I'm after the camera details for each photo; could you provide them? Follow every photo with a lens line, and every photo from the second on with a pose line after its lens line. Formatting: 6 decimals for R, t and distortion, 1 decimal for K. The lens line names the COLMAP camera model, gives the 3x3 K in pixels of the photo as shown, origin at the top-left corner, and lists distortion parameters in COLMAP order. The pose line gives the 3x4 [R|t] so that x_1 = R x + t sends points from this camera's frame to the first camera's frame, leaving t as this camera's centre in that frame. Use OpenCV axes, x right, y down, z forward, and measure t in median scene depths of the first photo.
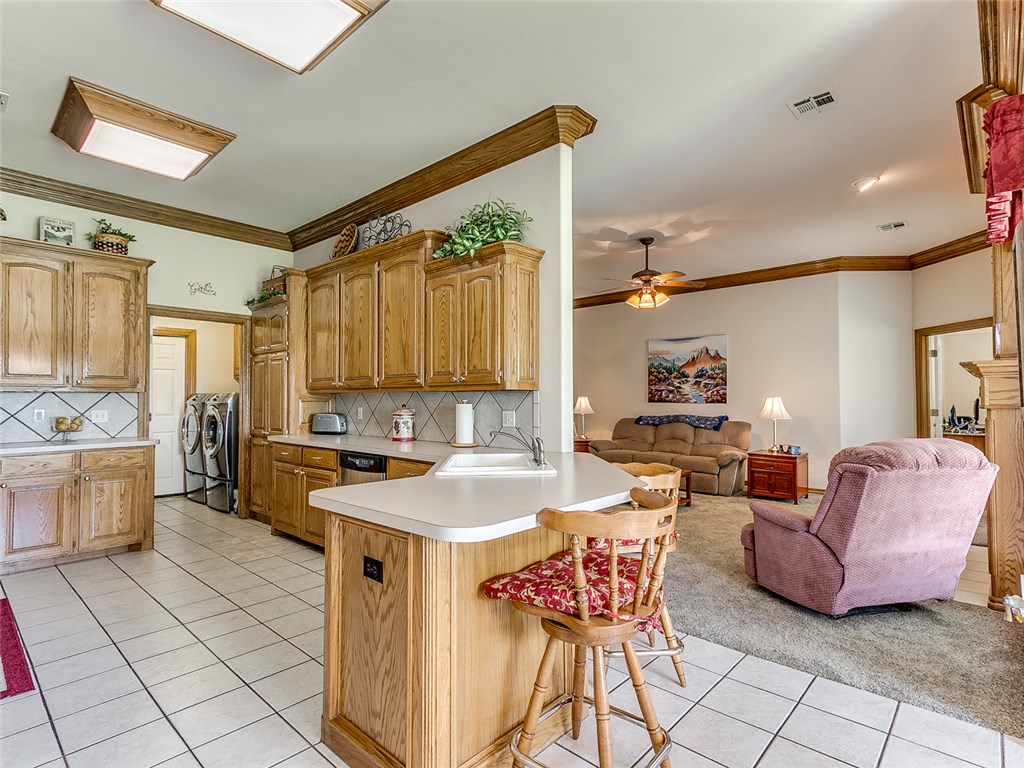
lens RADIAL K [[529.0, 0, 506.6], [0, 529.0, 387.9], [0, 0, 1]] dist [0.025885, -0.001227]
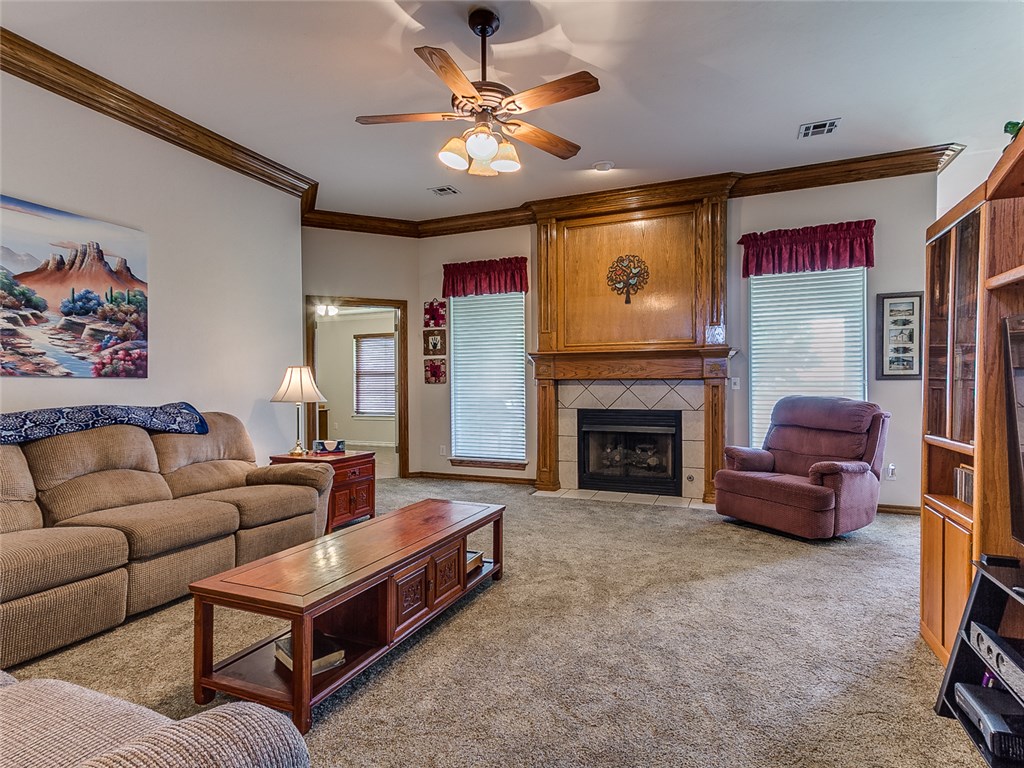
lens RADIAL K [[529.0, 0, 512.0], [0, 529.0, 386.3], [0, 0, 1]] dist [0.025885, -0.001227]
pose [[-0.348050, -0.005791, 0.937458, -0.144081], [-0.020123, 0.999797, -0.001295, 0.030339], [-0.937260, -0.019315, -0.348096, 0.847389]]
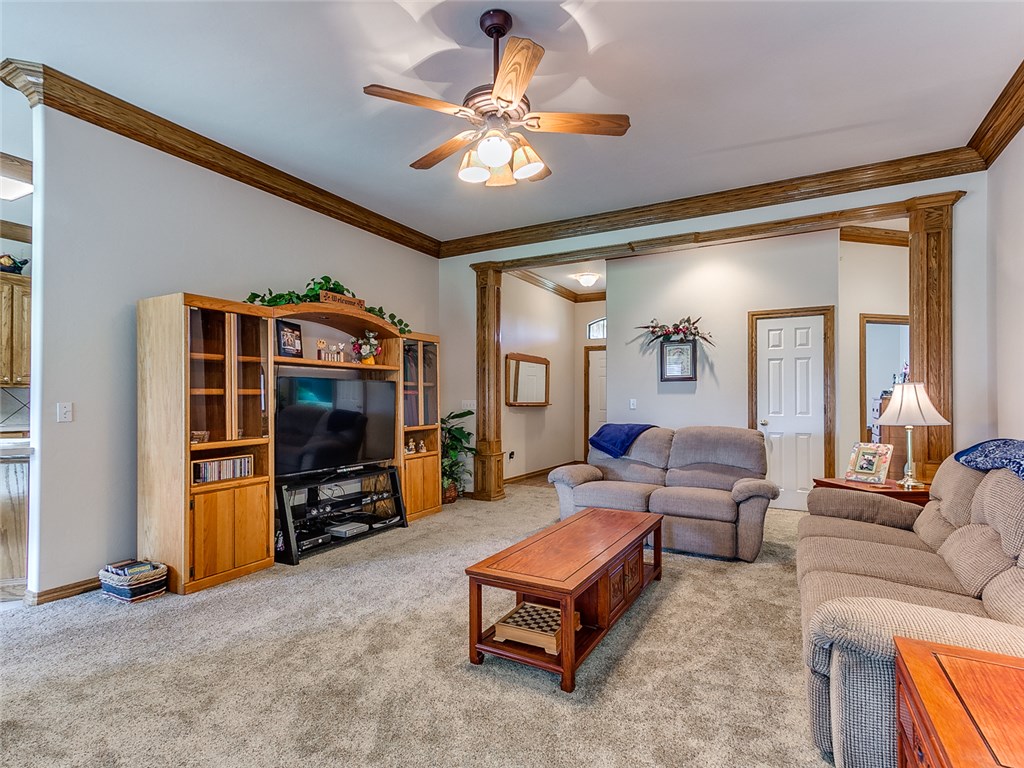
lens RADIAL K [[529.0, 0, 522.3], [0, 529.0, 394.8], [0, 0, 1]] dist [0.025885, -0.001227]
pose [[0.240892, -0.006399, -0.970531, 0.519698], [0.019840, 0.999802, -0.001668, 0.022002], [0.970349, -0.018854, 0.240971, 0.679126]]
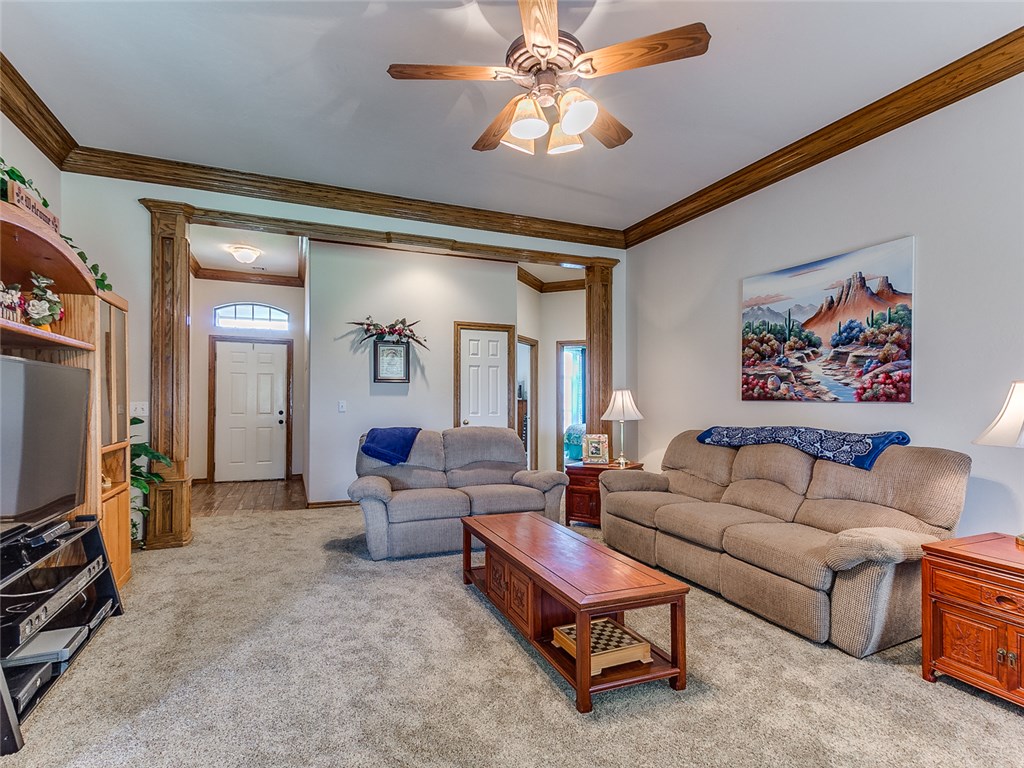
lens RADIAL K [[529.0, 0, 491.3], [0, 529.0, 395.4], [0, 0, 1]] dist [0.025885, -0.001227]
pose [[0.905367, -0.001597, -0.424626, 0.291744], [0.005485, 0.999953, 0.007936, 0.018555], [0.424594, -0.009514, 0.905334, 0.475920]]
